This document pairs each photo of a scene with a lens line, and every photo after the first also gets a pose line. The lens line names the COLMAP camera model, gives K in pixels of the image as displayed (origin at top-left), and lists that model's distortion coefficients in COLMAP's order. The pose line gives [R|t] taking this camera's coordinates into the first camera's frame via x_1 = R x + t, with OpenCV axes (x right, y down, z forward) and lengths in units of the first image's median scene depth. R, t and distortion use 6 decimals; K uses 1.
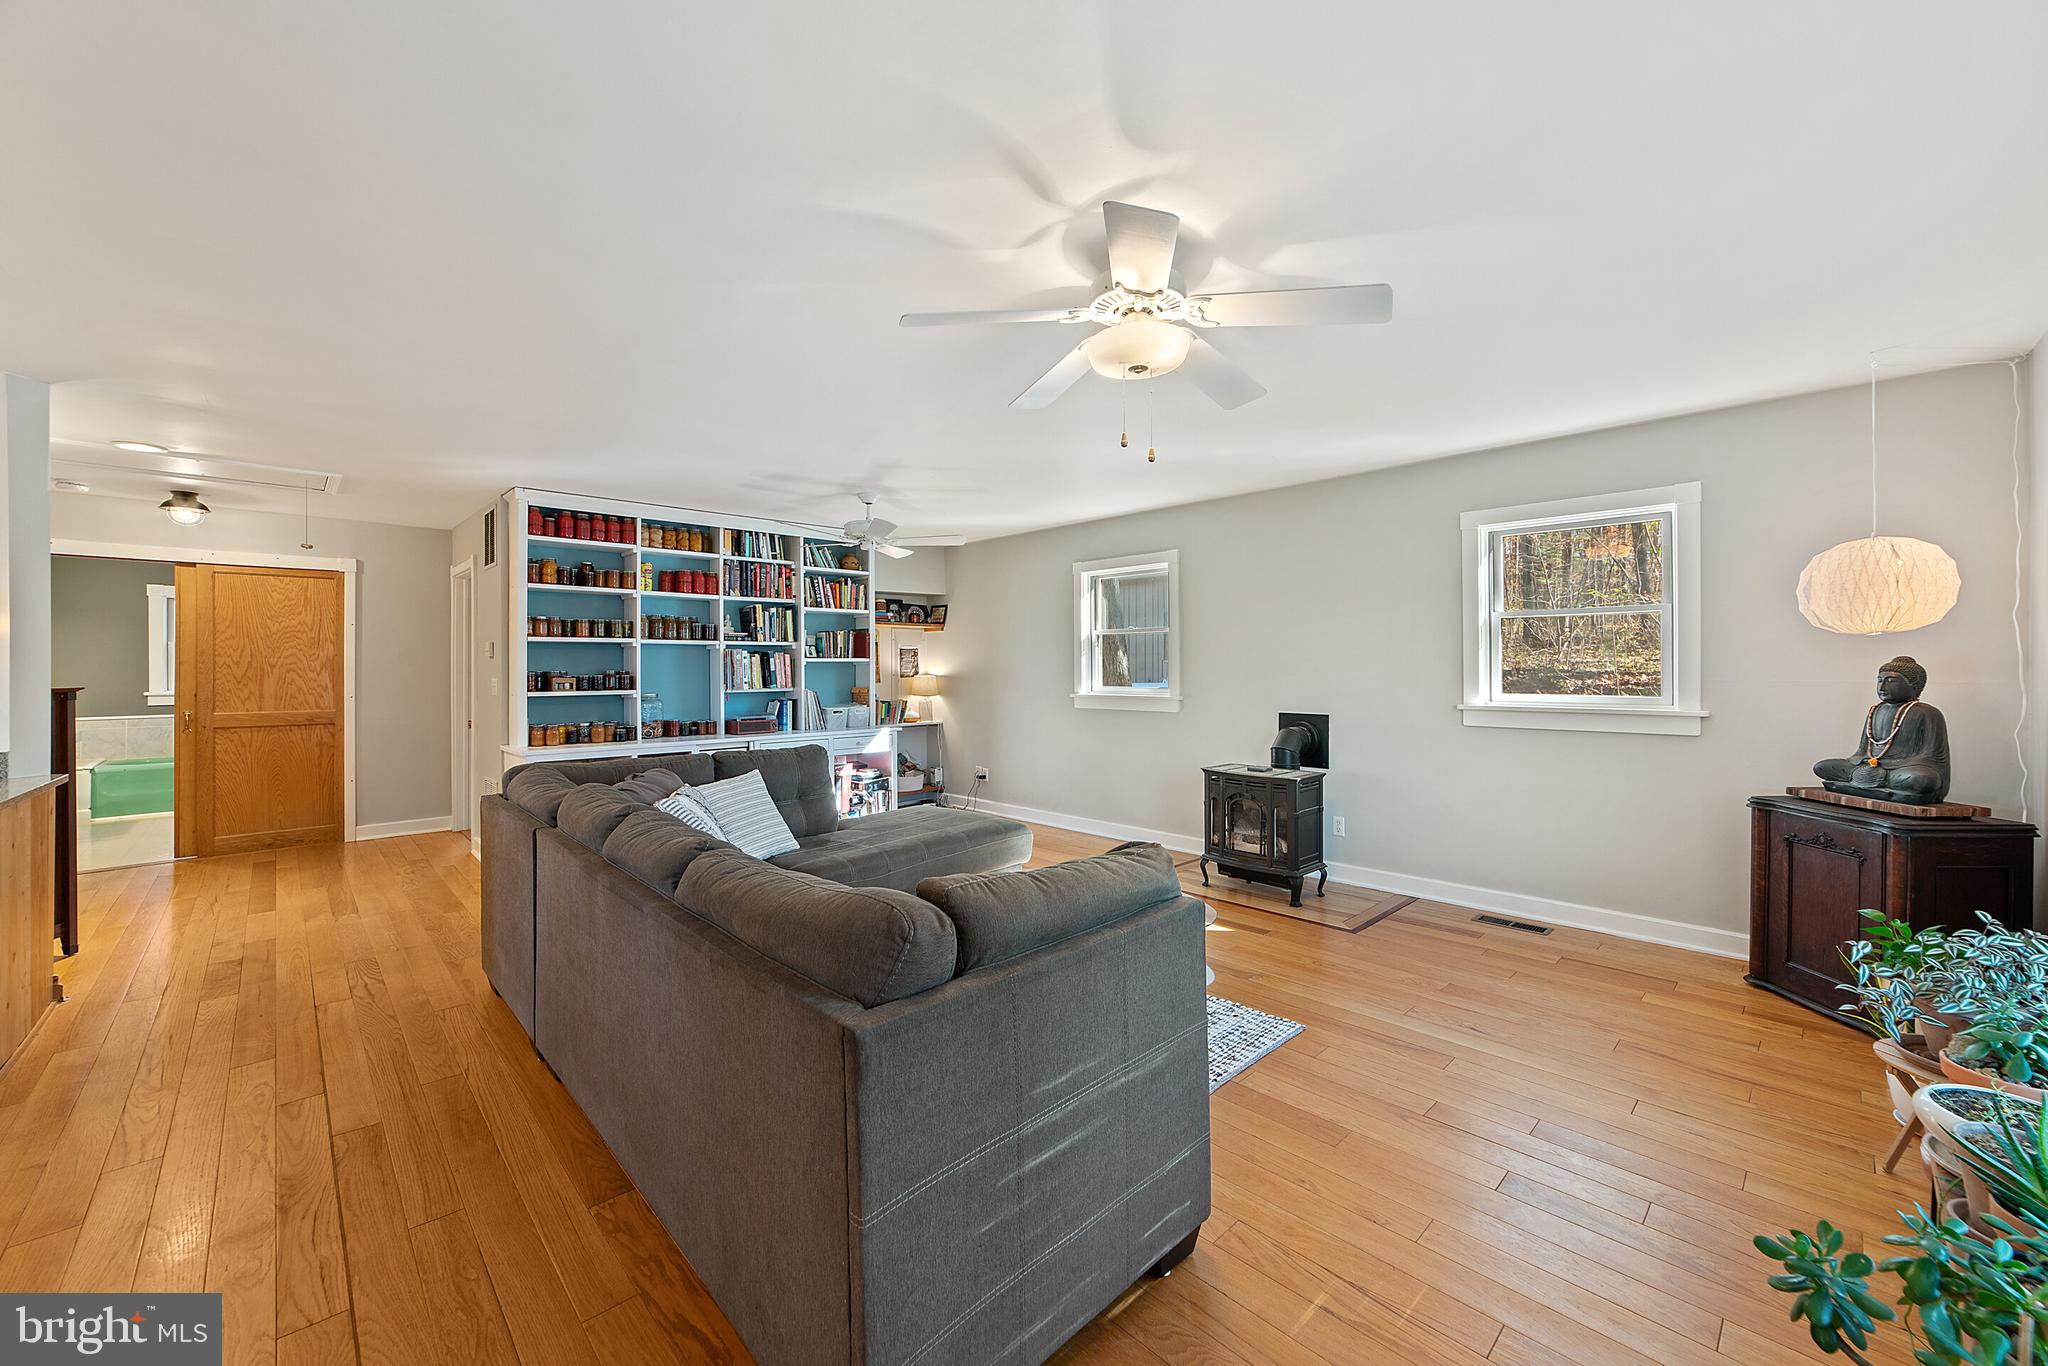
lens RADIAL K [[799.6, 0, 1025.8], [0, 799.6, 662.0], [0, 0, 1]] dist [-0.005231, 0.000377]
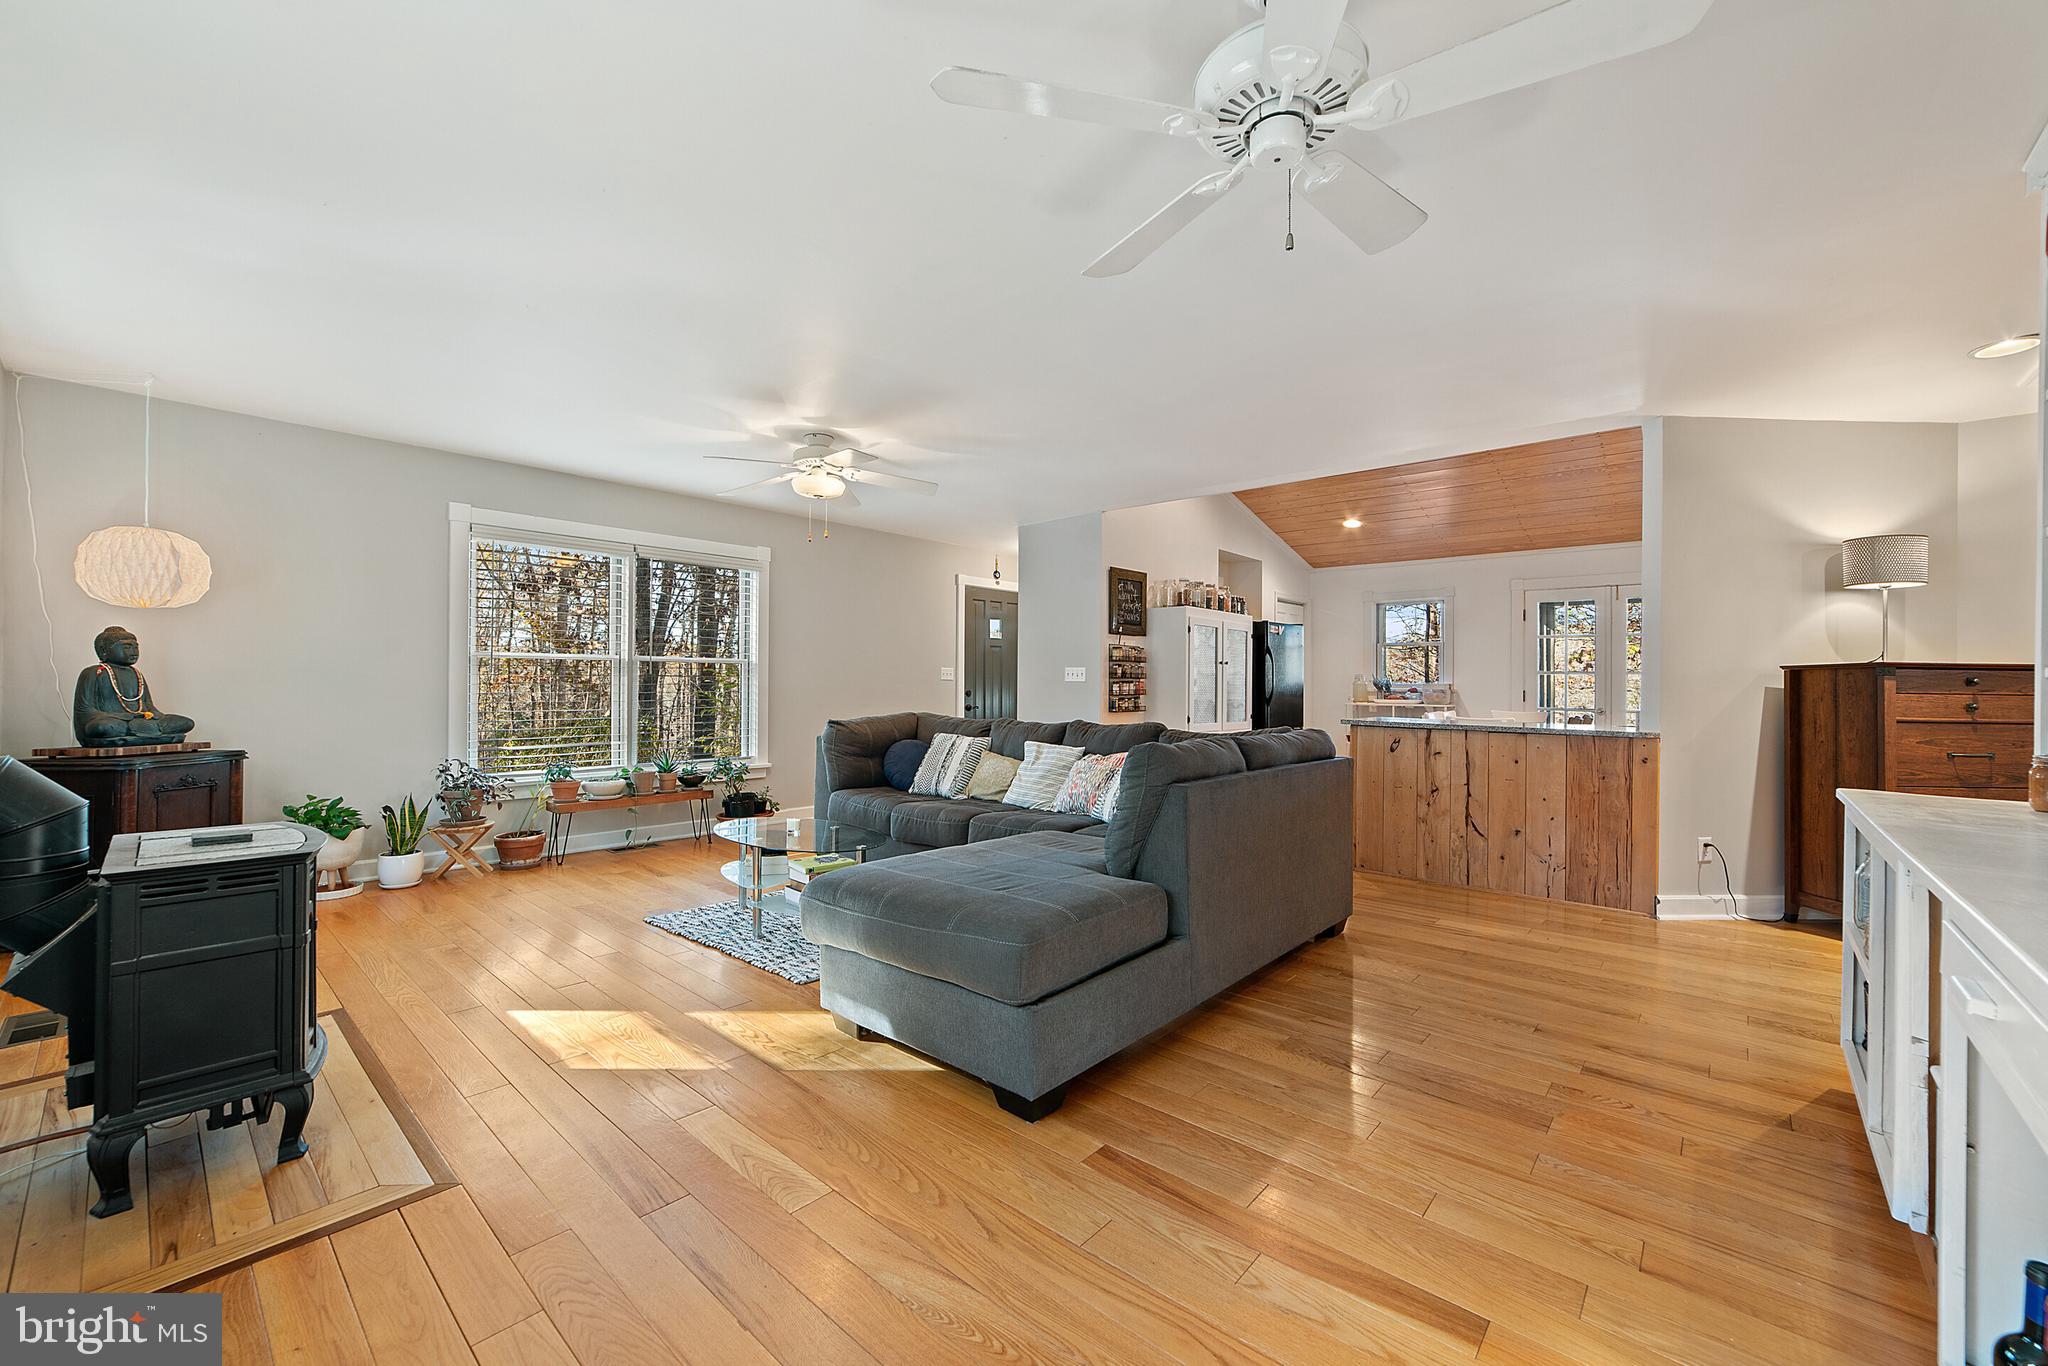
lens RADIAL K [[799.1, 0, 1024.0], [0, 799.1, 683.0], [0, 0, 1]] dist [-0.014383, 0.000022]
pose [[-0.995368, -0.001509, -0.096121, -0.069988], [-0.000704, 0.999964, -0.008412, 0.041069], [0.096130, -0.008306, -0.995334, 1.112723]]
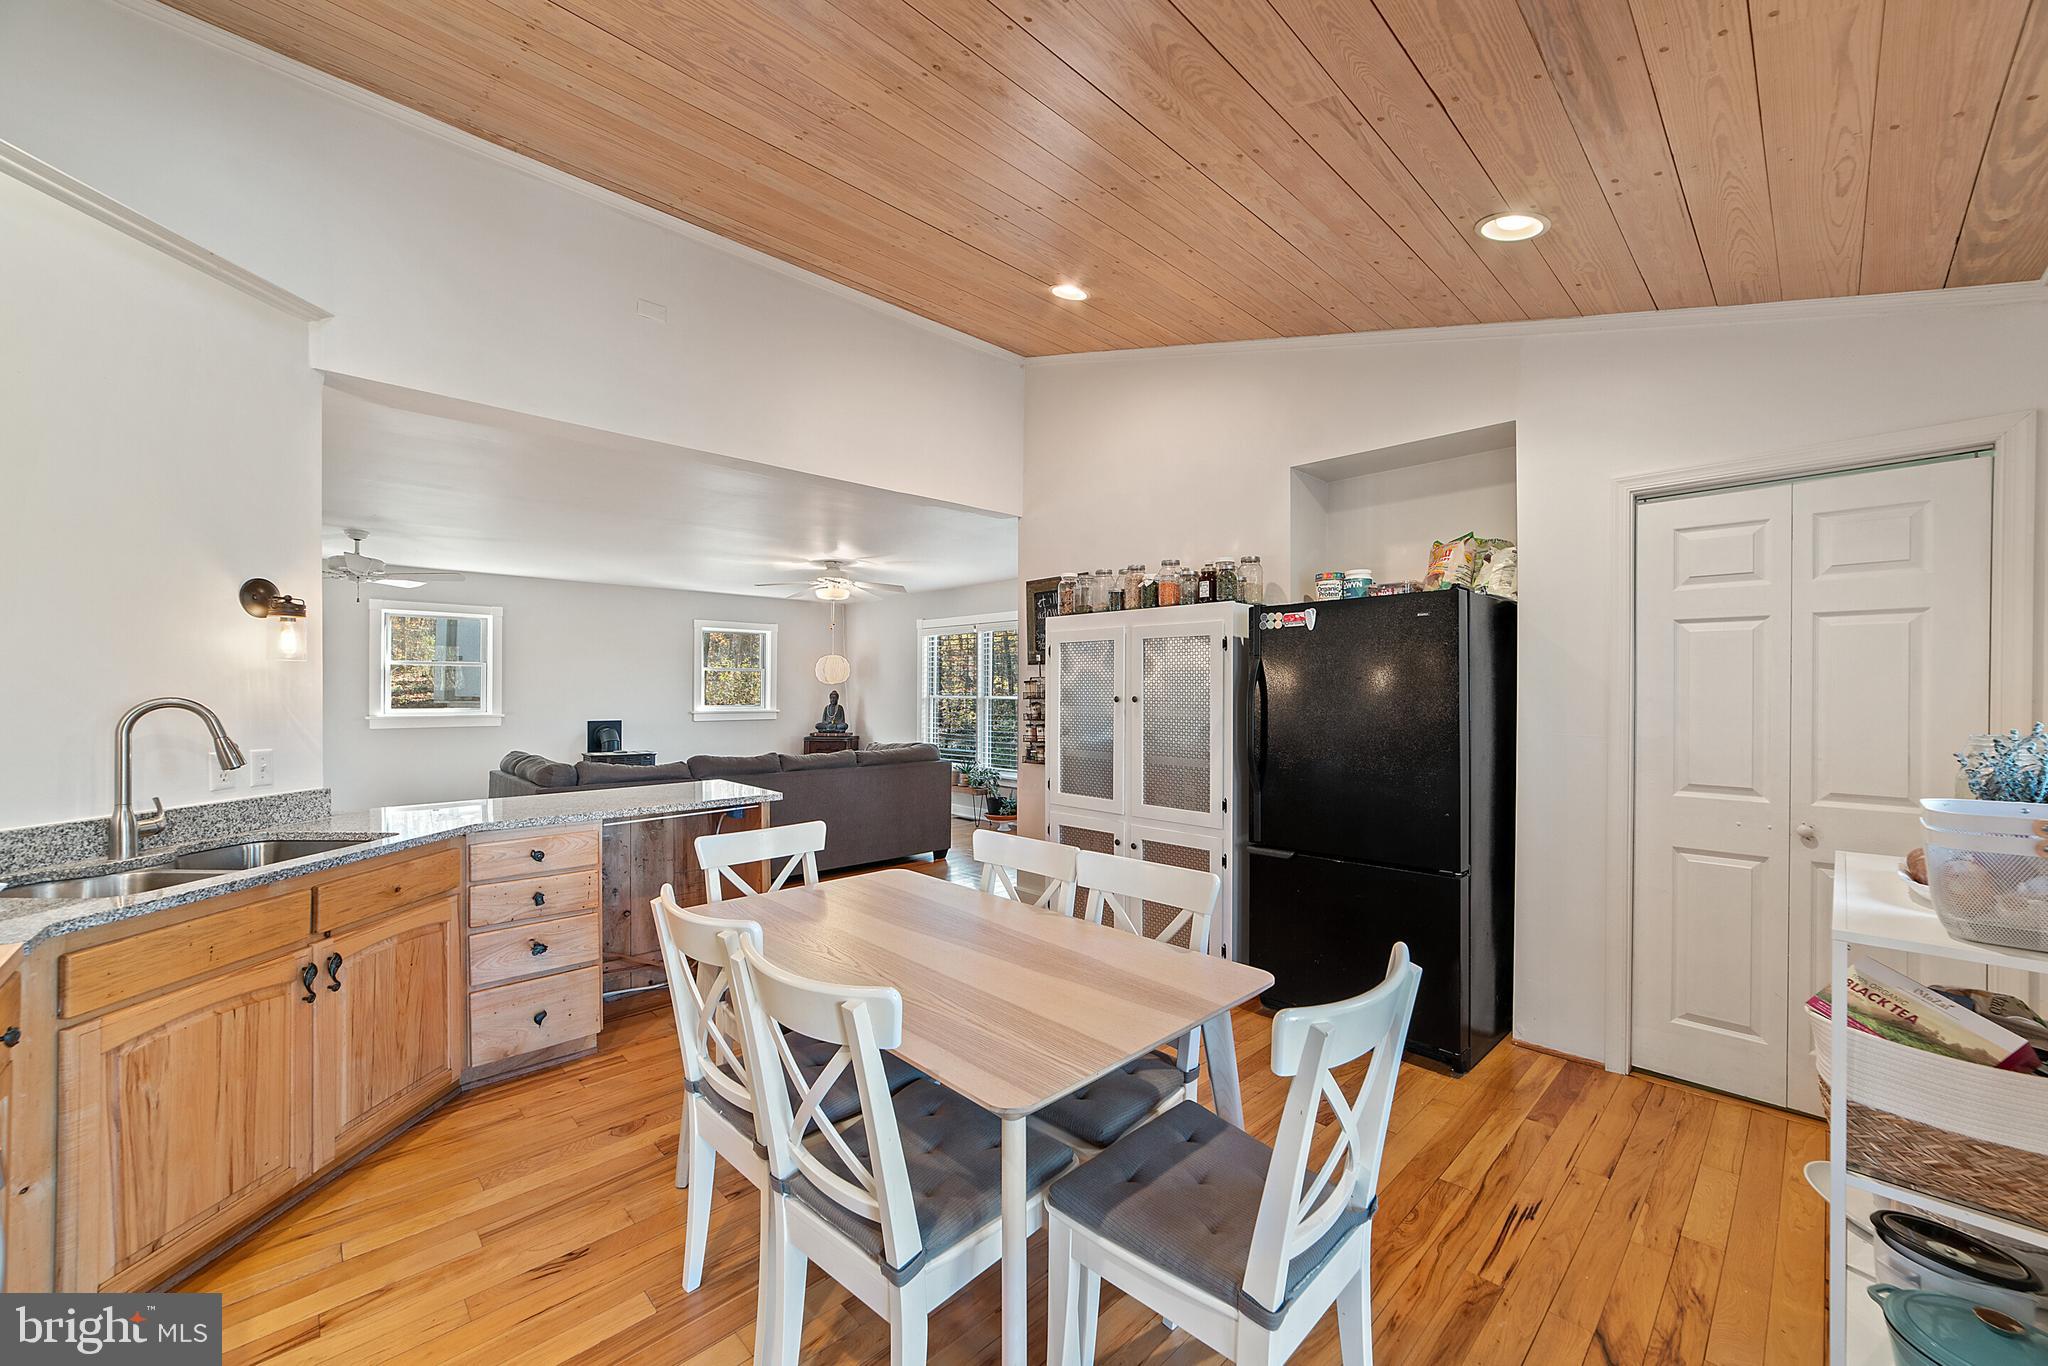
lens RADIAL K [[792.4, 0, 1024.5], [0, 792.4, 678.9], [0, 0, 1]] dist [-0.015468, 0.005352]
pose [[-0.020903, 0.018948, 0.999602, -1.107649], [-0.010301, 0.999763, -0.019167, -0.001024], [-0.999728, -0.010698, -0.020703, 0.109629]]
